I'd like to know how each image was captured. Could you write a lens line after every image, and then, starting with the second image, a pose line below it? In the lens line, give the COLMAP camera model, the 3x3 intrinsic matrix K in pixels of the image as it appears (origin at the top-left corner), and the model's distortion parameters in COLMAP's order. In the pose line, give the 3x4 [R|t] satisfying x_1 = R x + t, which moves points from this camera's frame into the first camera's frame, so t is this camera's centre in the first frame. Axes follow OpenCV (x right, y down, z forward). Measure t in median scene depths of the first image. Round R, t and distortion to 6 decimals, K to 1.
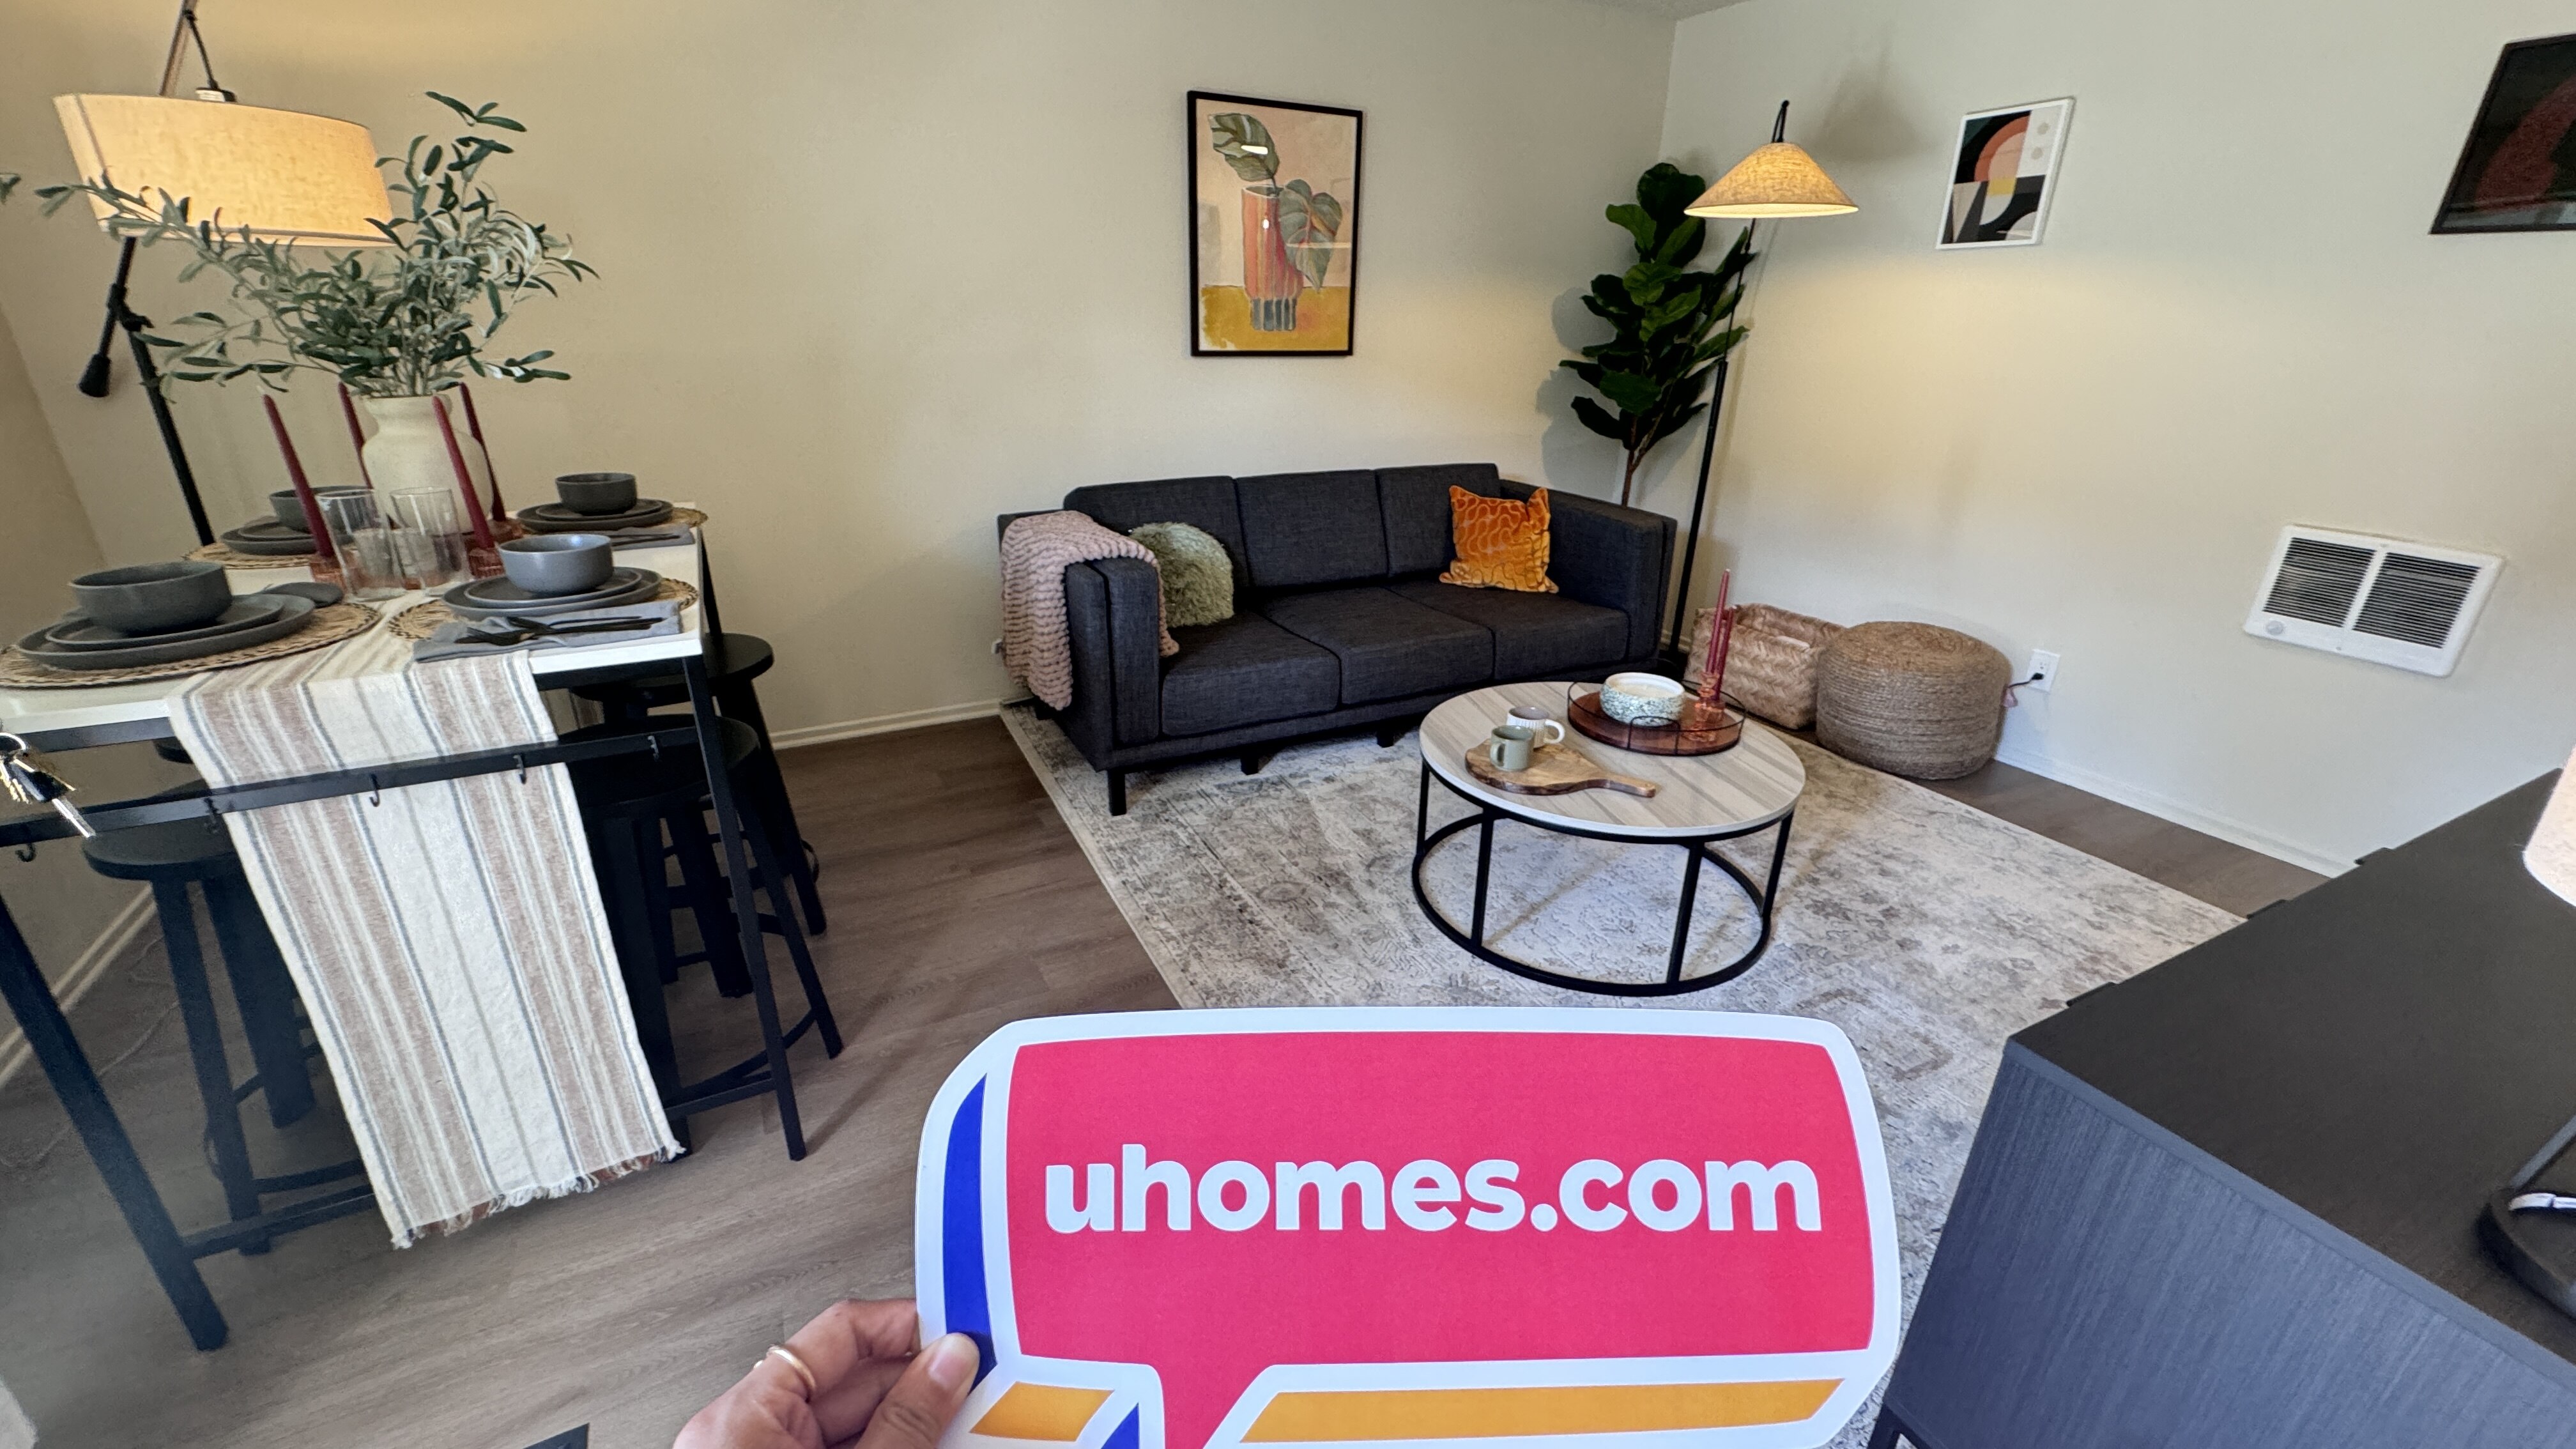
lens RADIAL K [[1027.7, 0, 1281.3], [0, 1027.7, 719.5], [0, 0, 1]] dist [-0.002820, -0.000198]
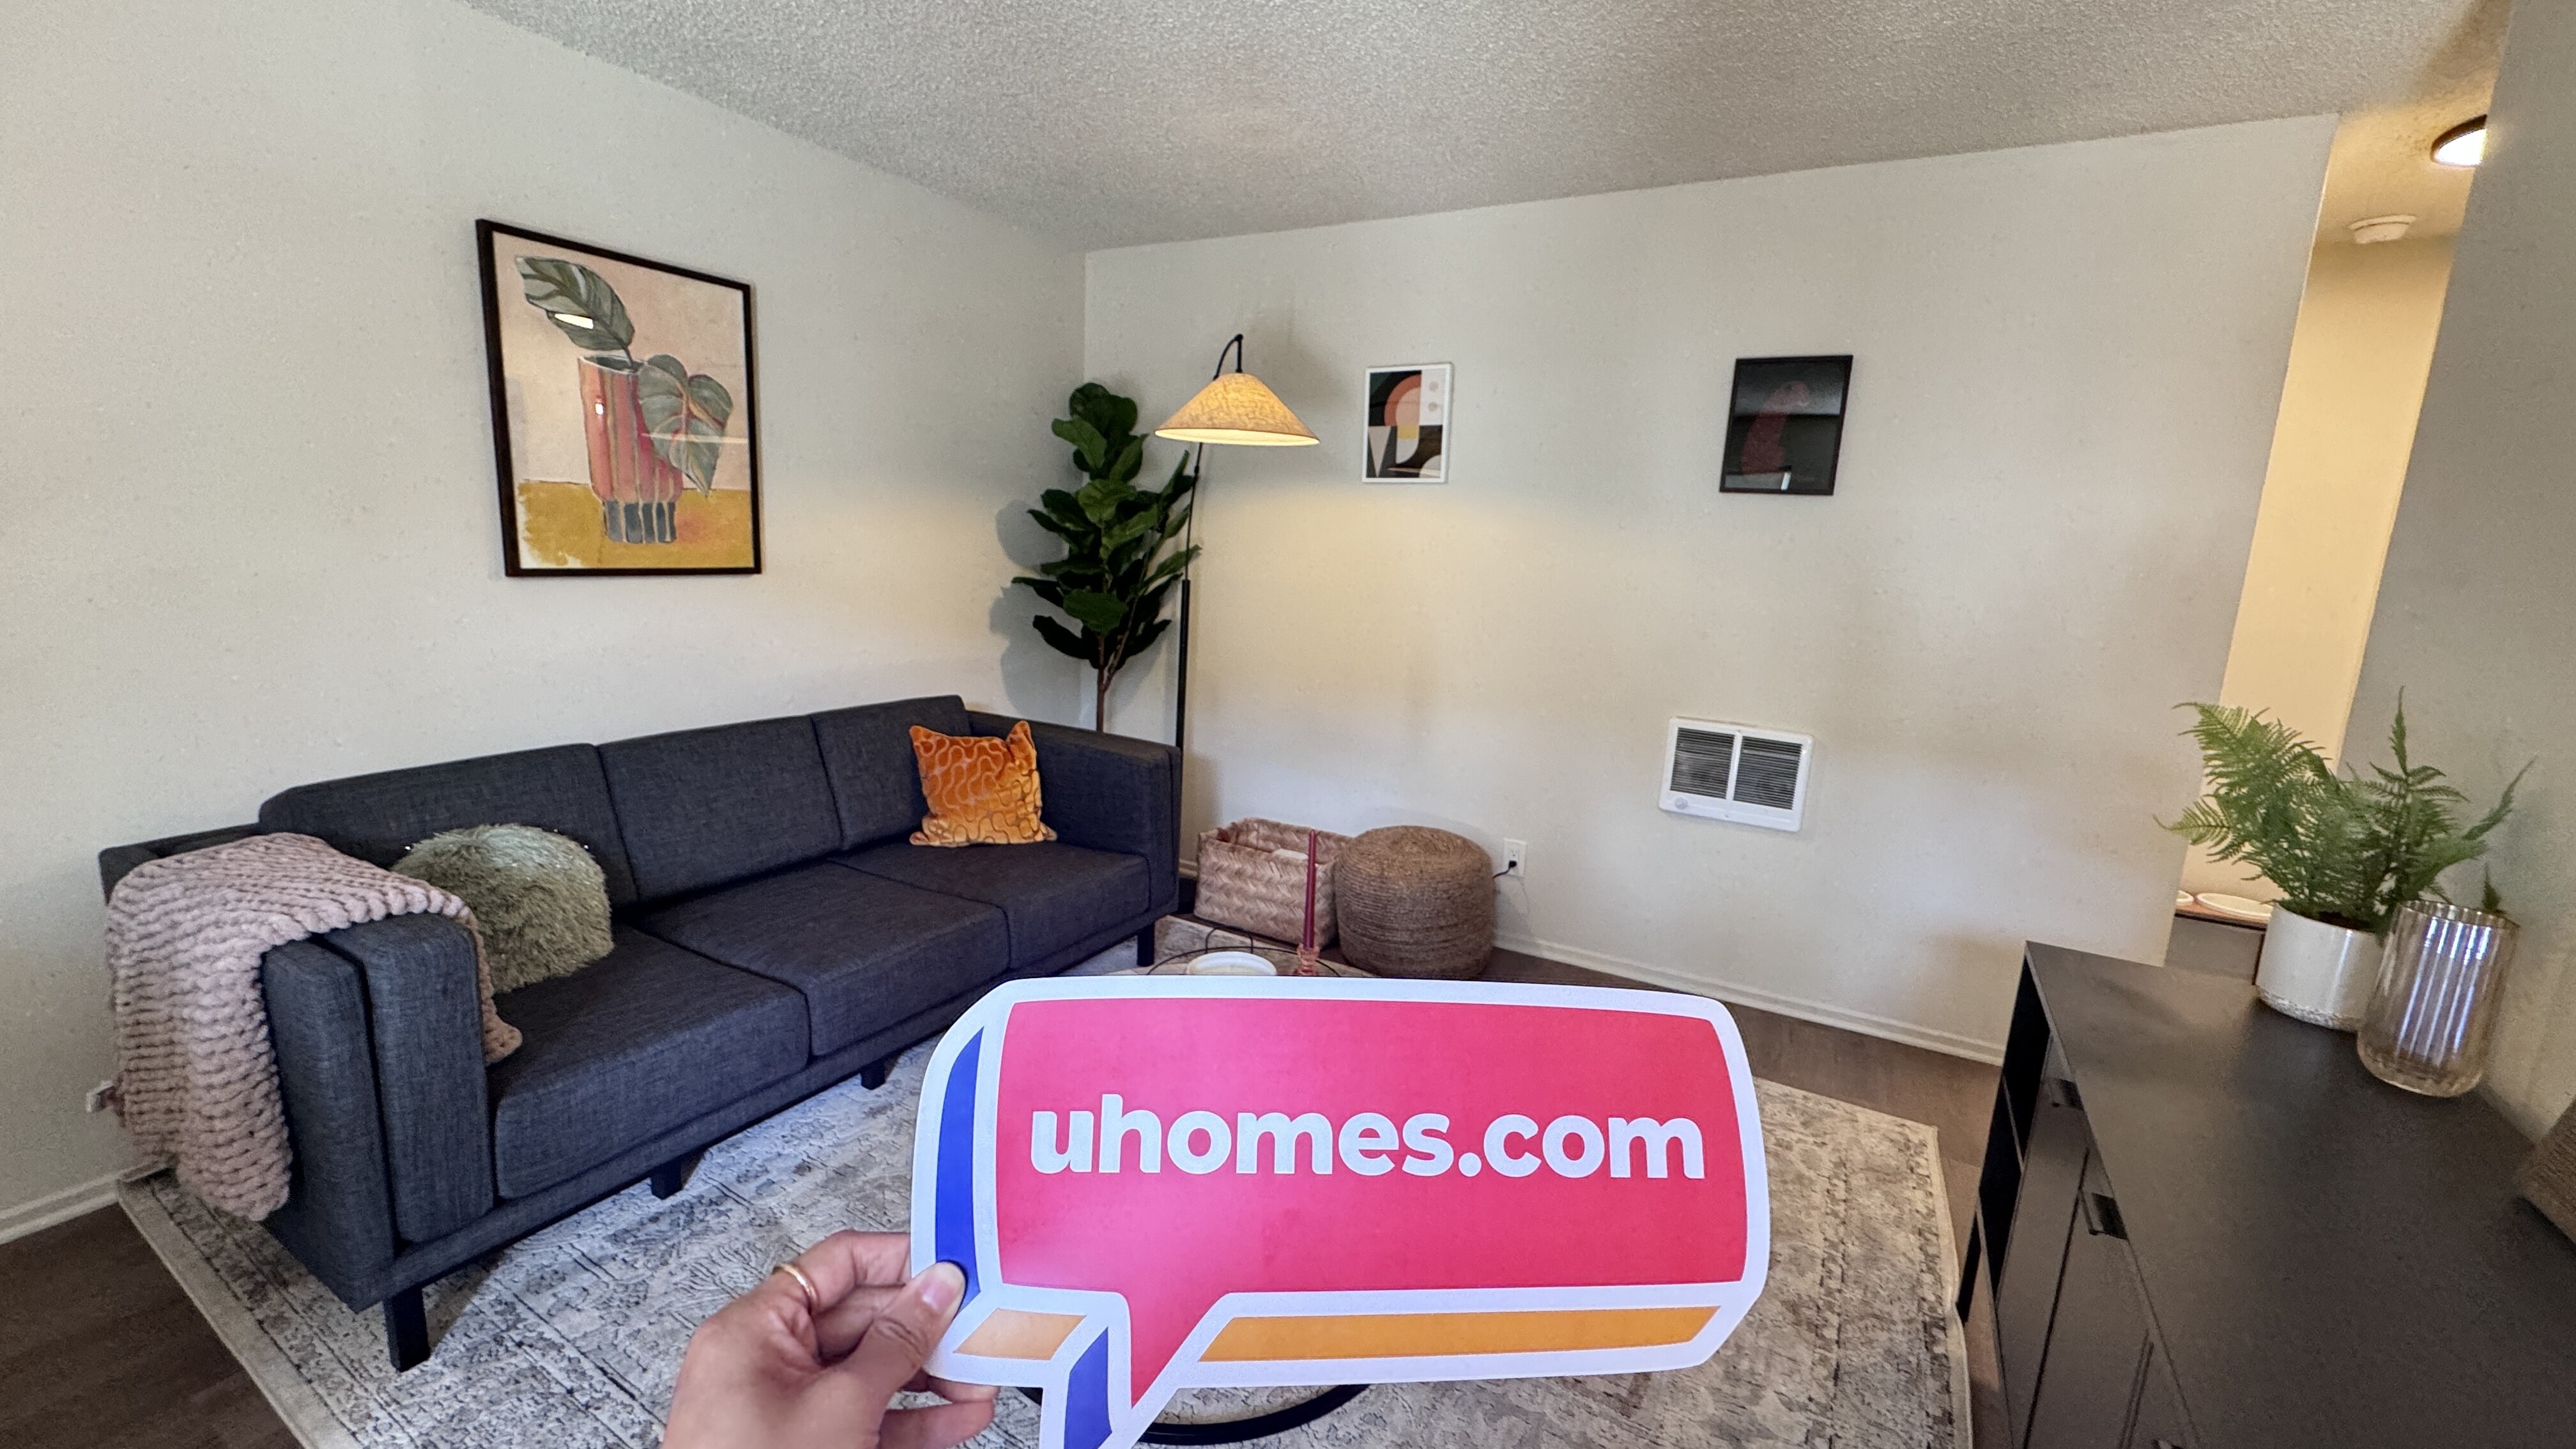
lens RADIAL K [[1027.7, 0, 1281.3], [0, 1027.7, 719.5], [0, 0, 1]] dist [-0.002820, -0.000198]
pose [[0.840273, -0.075246, 0.536917, -0.027917], [0.171322, 0.976430, -0.131277, -0.082138], [-0.514383, 0.202295, 0.833359, 0.181980]]
